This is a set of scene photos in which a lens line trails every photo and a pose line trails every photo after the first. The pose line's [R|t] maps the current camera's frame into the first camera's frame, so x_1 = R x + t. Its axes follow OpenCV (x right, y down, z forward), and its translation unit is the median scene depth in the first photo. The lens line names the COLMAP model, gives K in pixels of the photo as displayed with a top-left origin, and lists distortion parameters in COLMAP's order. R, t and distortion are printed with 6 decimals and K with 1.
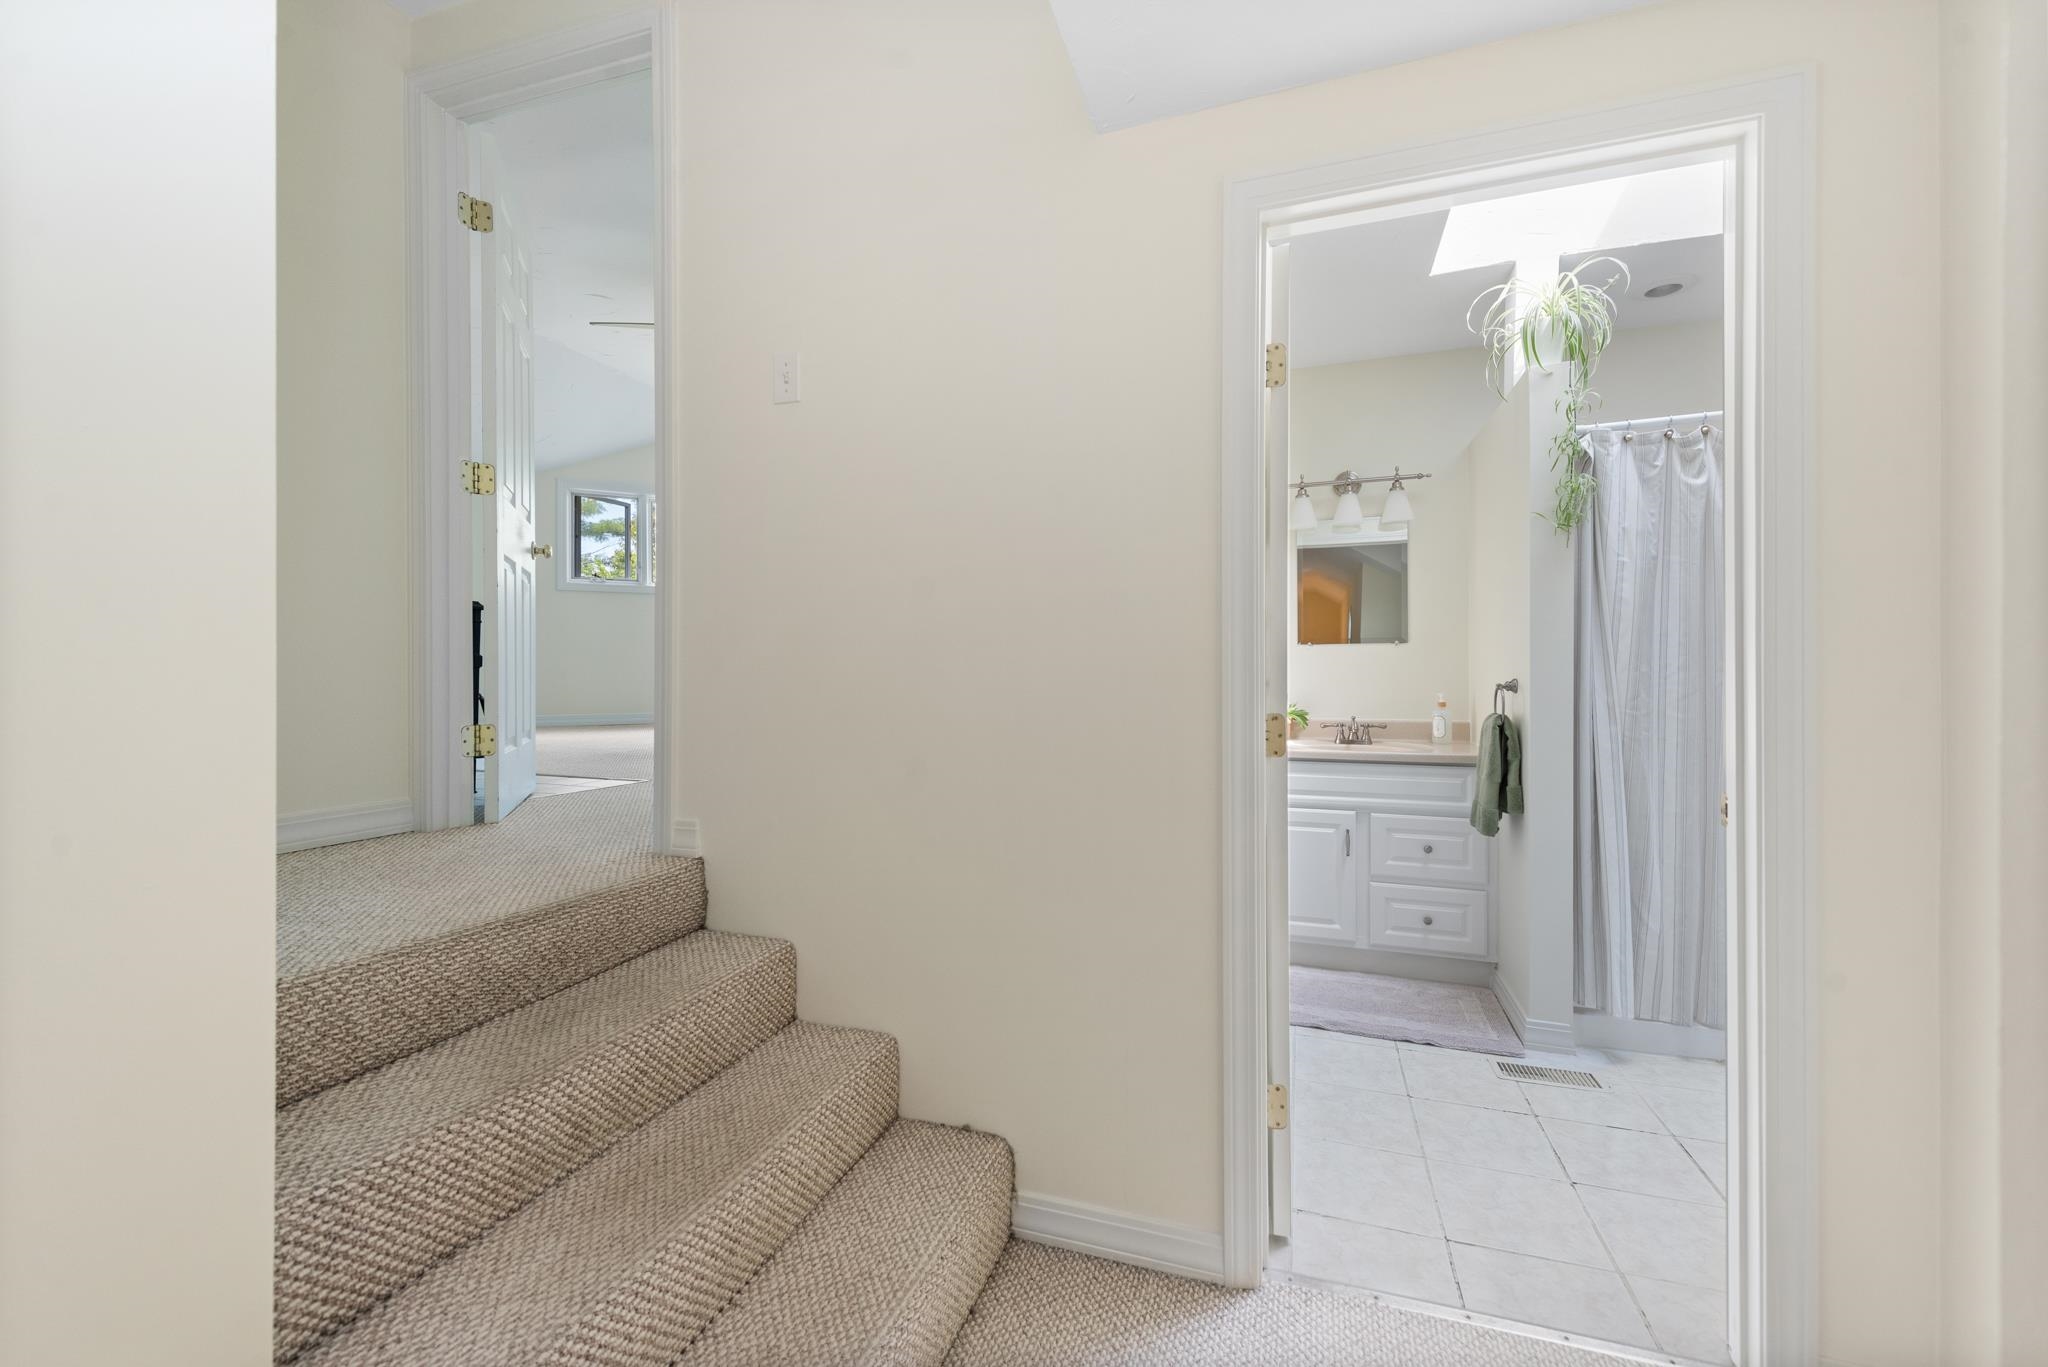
lens RADIAL K [[813.9, 0, 1030.8], [0, 813.9, 677.0], [0, 0, 1]] dist [0.009506, -0.001407]
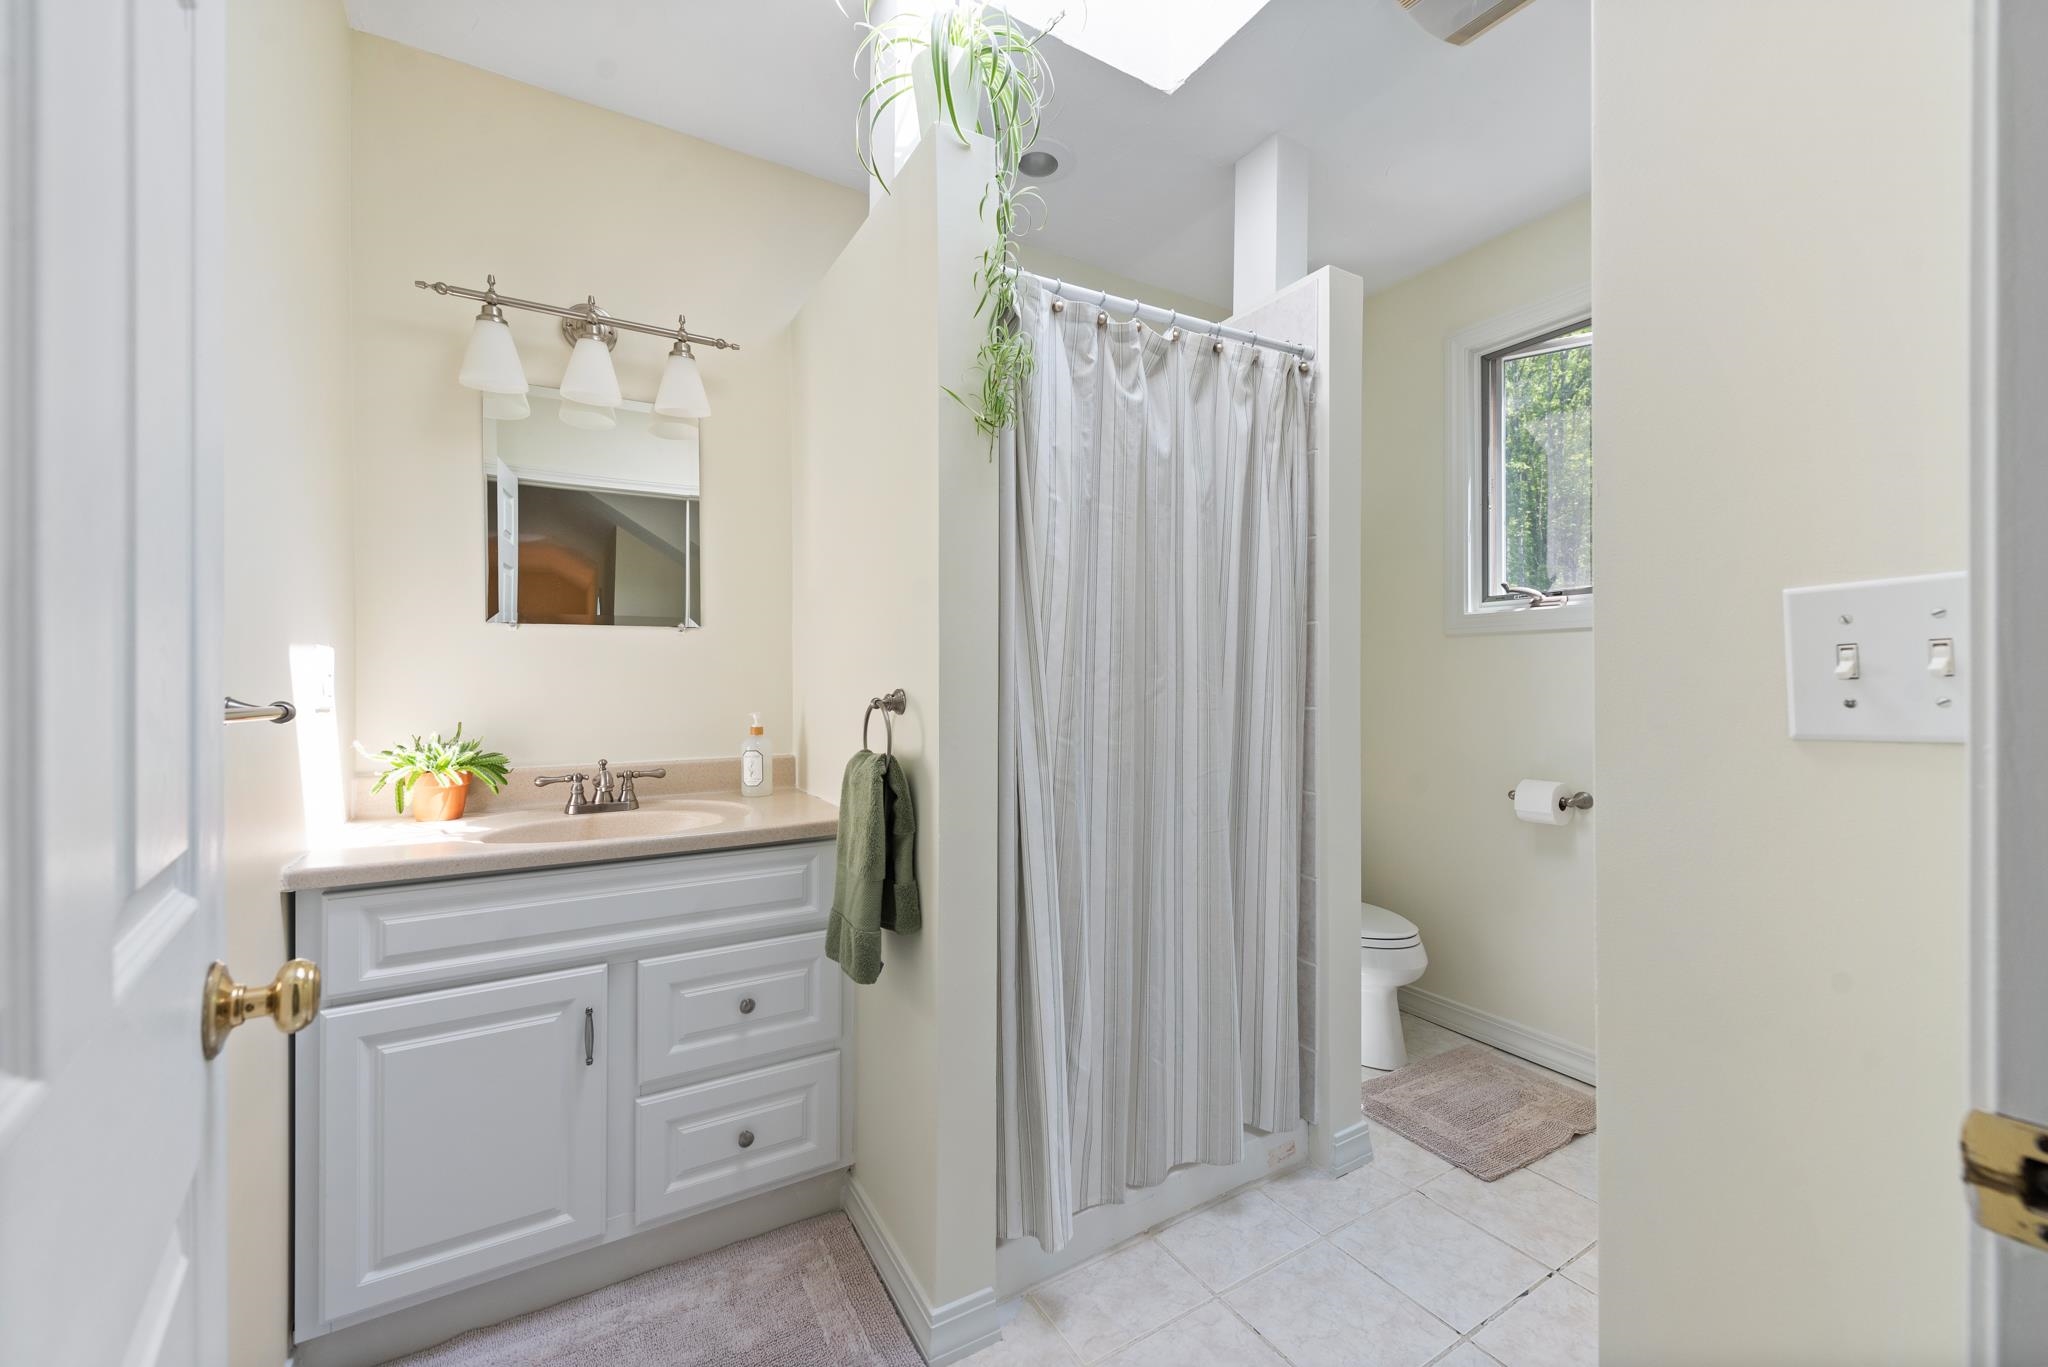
lens RADIAL K [[813.9, 0, 1035.5], [0, 813.9, 680.7], [0, 0, 1]] dist [0.009506, -0.001407]
pose [[0.650142, 0.001001, 0.759812, 0.212379], [0.001041, 0.999997, -0.002208, -0.002073], [-0.759812, 0.002226, 0.650139, 0.533275]]
